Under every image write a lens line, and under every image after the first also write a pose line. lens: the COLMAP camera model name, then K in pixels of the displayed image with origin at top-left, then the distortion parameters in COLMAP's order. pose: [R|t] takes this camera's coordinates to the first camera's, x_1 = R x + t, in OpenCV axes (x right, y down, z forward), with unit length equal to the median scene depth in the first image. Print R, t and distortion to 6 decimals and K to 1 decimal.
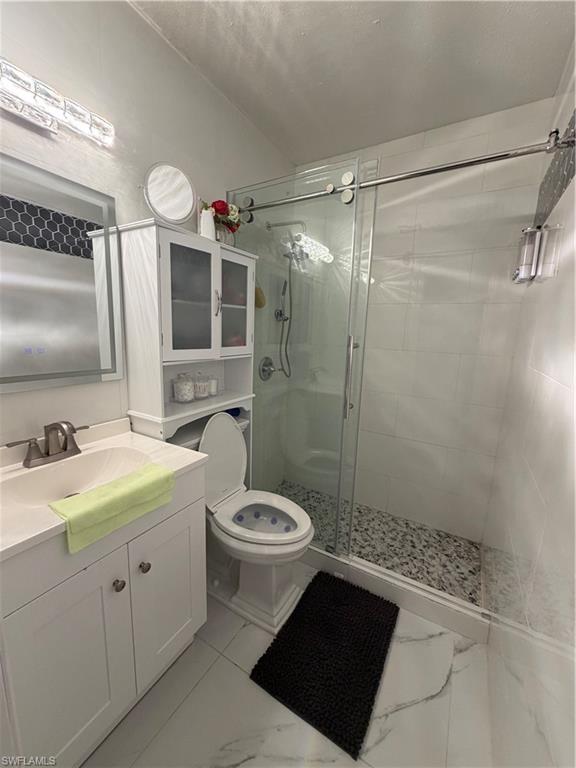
lens RADIAL K [[305.5, 0, 288.1], [0, 305.5, 382.5], [0, 0, 1]] dist [0.000491, 0.000083]
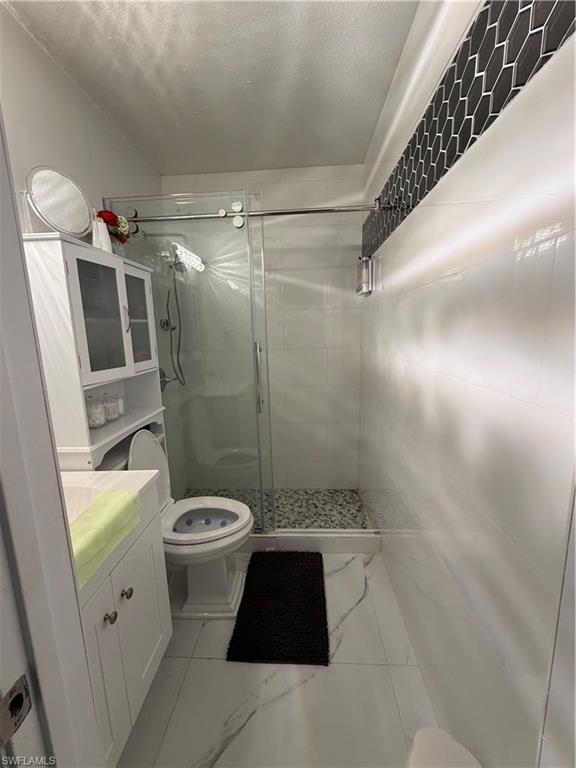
lens RADIAL K [[305.5, 0, 288.1], [0, 305.5, 382.5], [0, 0, 1]] dist [0.000491, 0.000083]
pose [[0.883487, -0.136243, 0.448206, -0.228151], [0.136816, 0.990103, 0.031279, -0.018814], [-0.448031, 0.033687, 0.893383, -0.087132]]
